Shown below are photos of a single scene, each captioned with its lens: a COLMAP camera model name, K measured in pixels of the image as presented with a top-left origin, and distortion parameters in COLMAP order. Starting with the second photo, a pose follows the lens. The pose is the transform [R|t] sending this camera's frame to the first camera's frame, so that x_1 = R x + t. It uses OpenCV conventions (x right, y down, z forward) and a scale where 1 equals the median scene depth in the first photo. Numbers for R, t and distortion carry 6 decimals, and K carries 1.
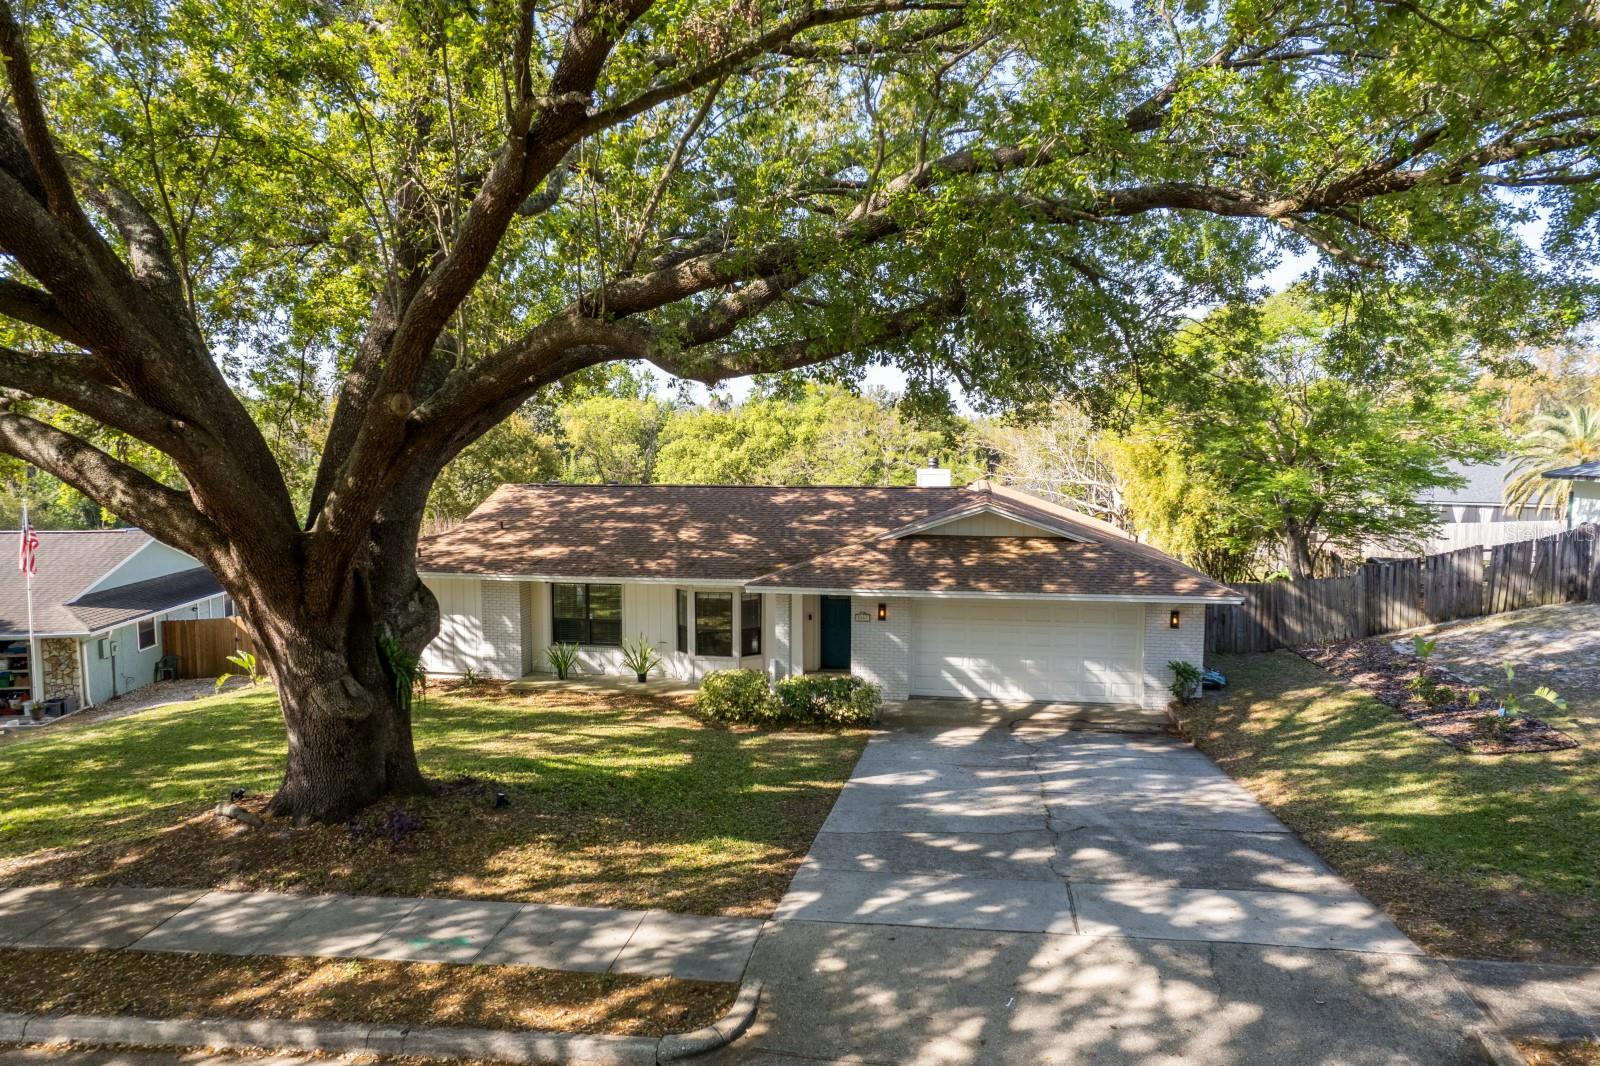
lens RADIAL K [[1035.7, 0, 795.9], [0, 1035.7, 533.7], [0, 0, 1]] dist [-0.058066, 0.055241]
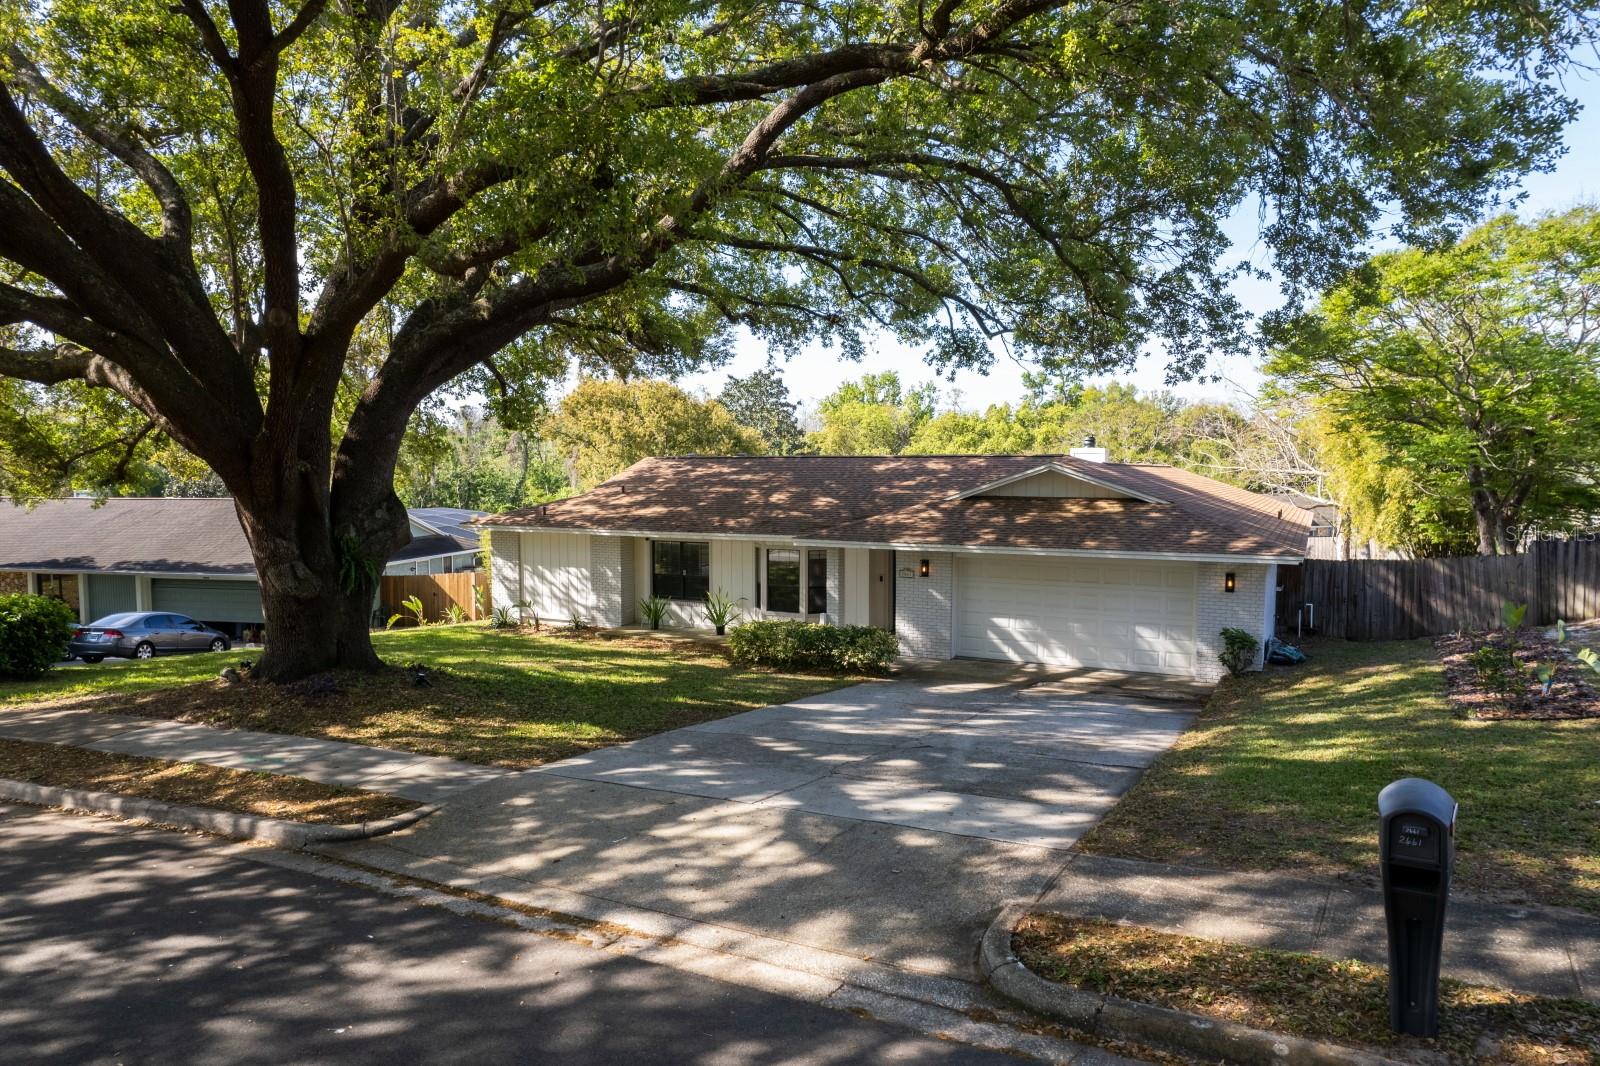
lens RADIAL K [[1035.7, 0, 795.1], [0, 1035.7, 540.2], [0, 0, 1]] dist [-0.058066, 0.055241]
pose [[0.951692, 0.020777, -0.306349, 0.269220], [-0.025258, 0.999624, -0.010672, 0.063284], [0.306013, 0.017894, 0.951859, 0.022588]]
